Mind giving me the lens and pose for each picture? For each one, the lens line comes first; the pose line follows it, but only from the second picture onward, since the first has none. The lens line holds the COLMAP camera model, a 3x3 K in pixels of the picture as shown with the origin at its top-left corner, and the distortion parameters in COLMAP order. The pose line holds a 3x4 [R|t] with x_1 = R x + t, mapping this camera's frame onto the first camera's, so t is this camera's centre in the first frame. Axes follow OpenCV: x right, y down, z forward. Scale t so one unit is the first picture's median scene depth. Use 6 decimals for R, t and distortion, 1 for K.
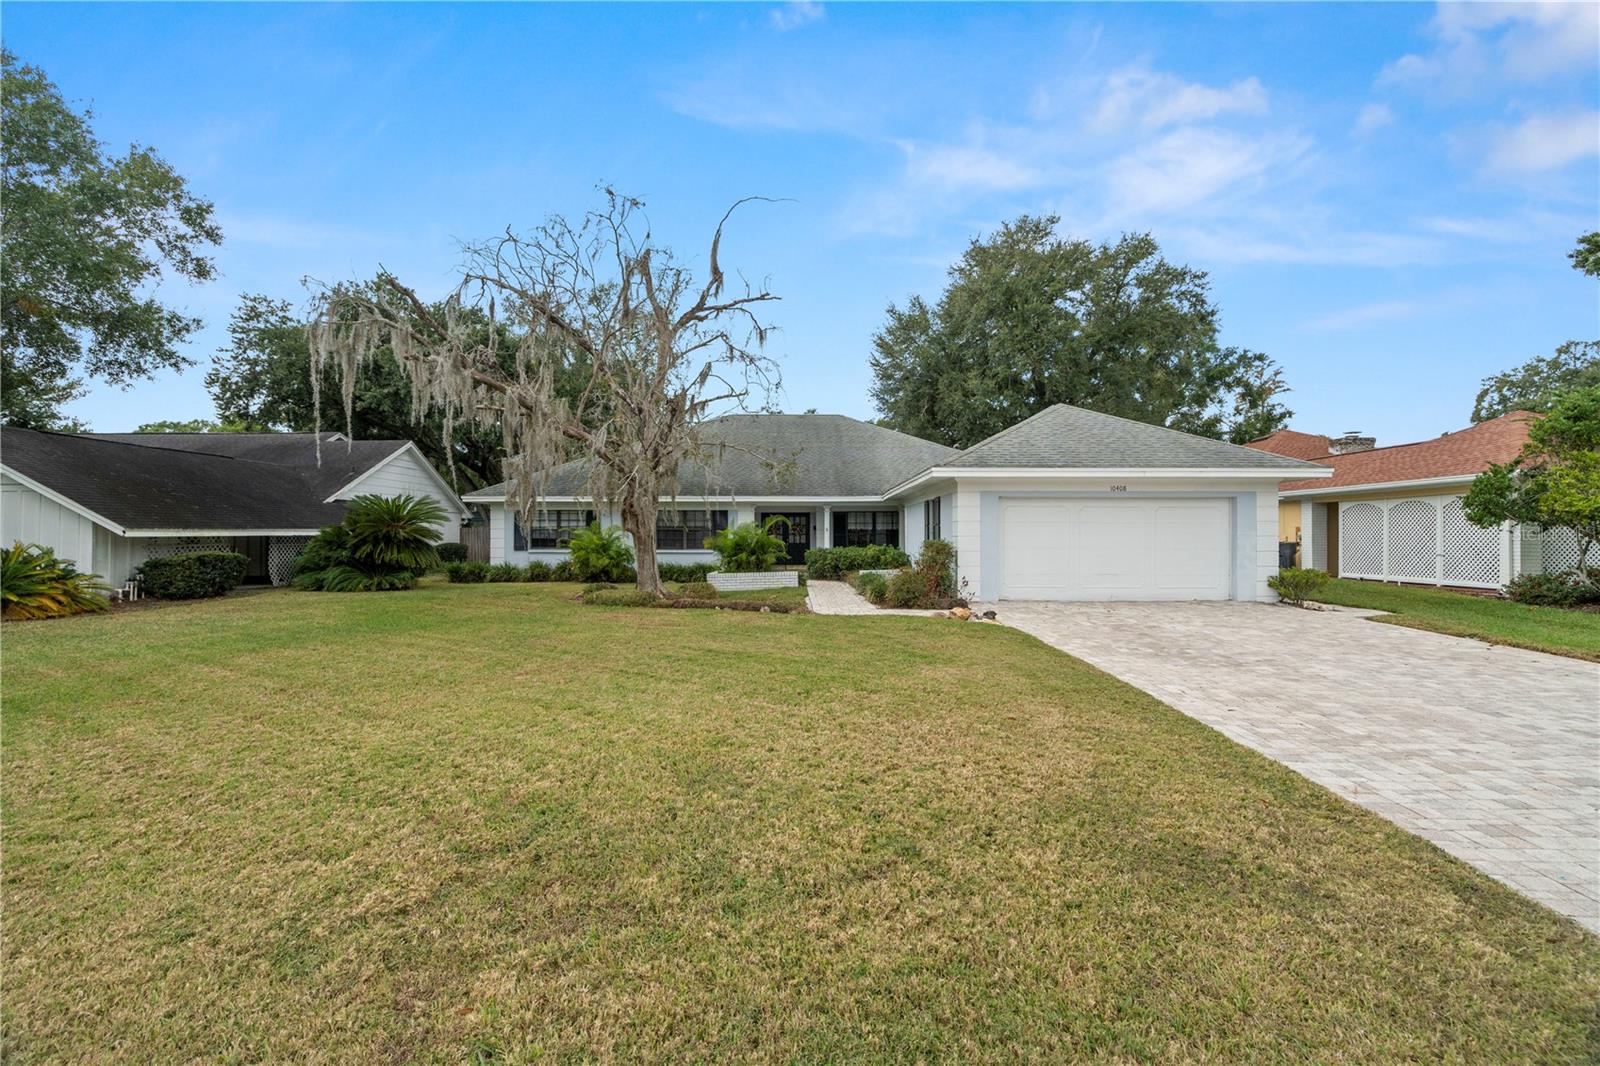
lens RADIAL K [[709.7, 0, 796.3], [0, 709.7, 547.1], [0, 0, 1]] dist [-0.000299, 0.000063]
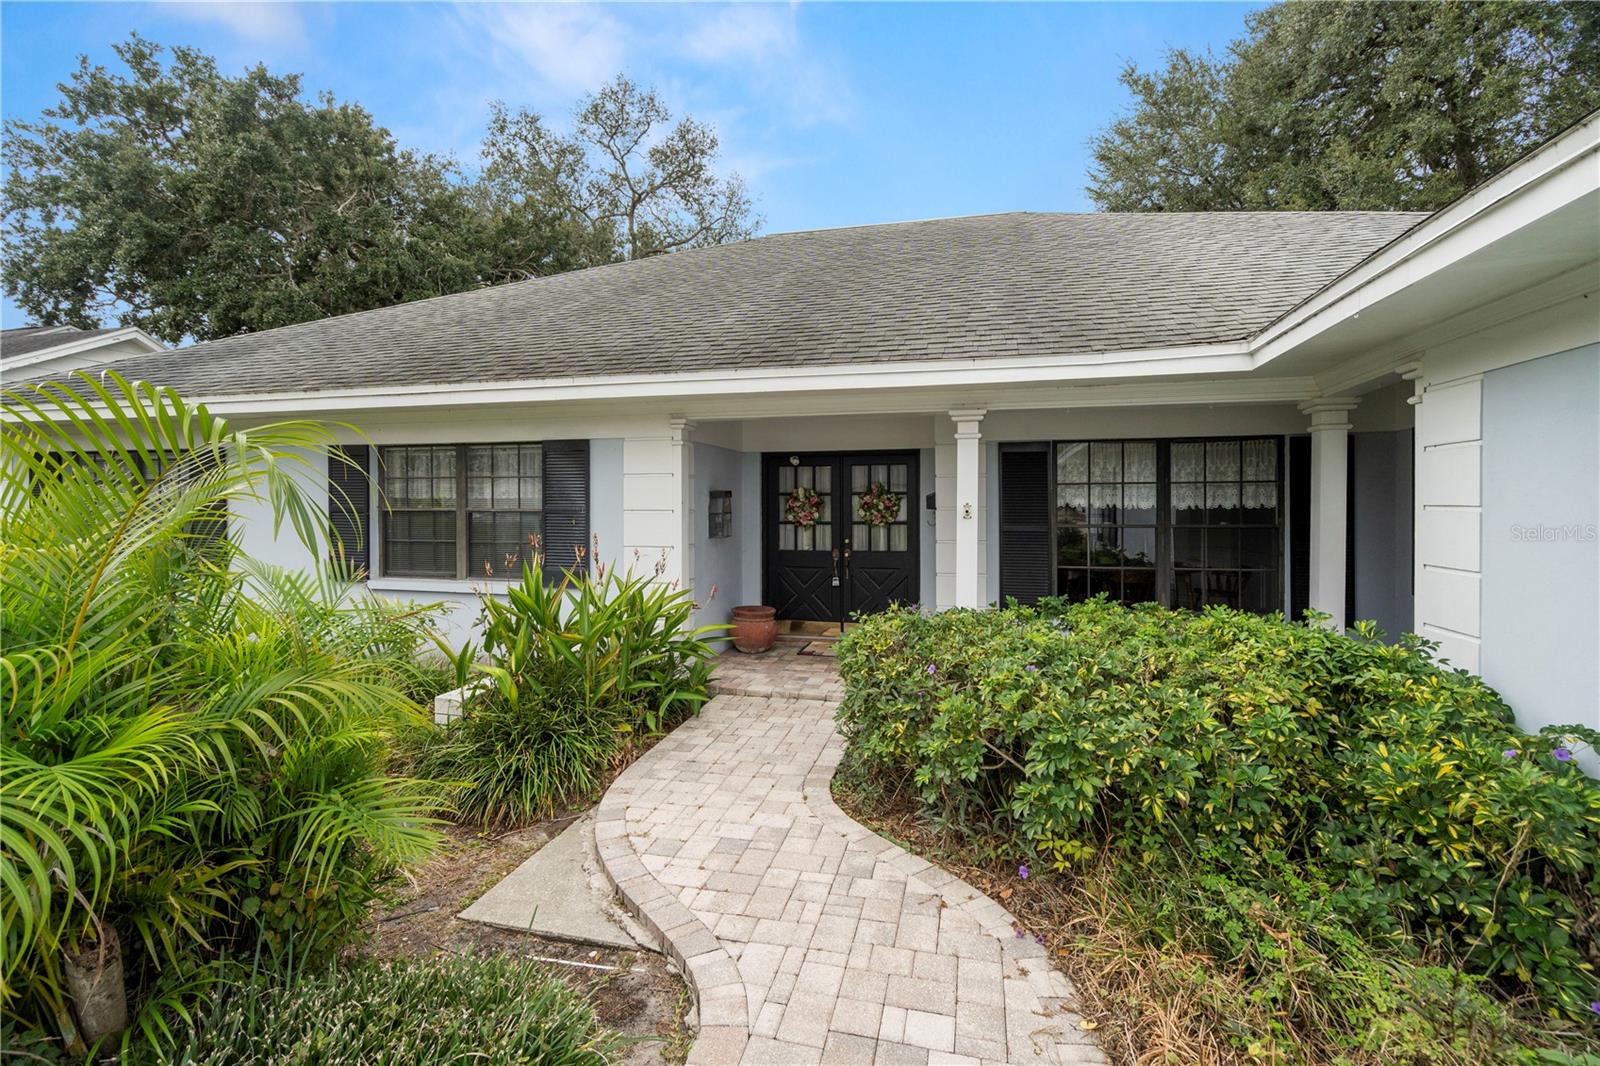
lens RADIAL K [[741.4, 0, 800.3], [0, 741.4, 499.9], [0, 0, 1]] dist [-0.000471, 0.000082]
pose [[0.971649, -0.000809, -0.236427, 0.052920], [-0.002779, 0.999886, -0.014843, -0.028232], [0.236412, 0.015080, 0.971536, 0.839642]]
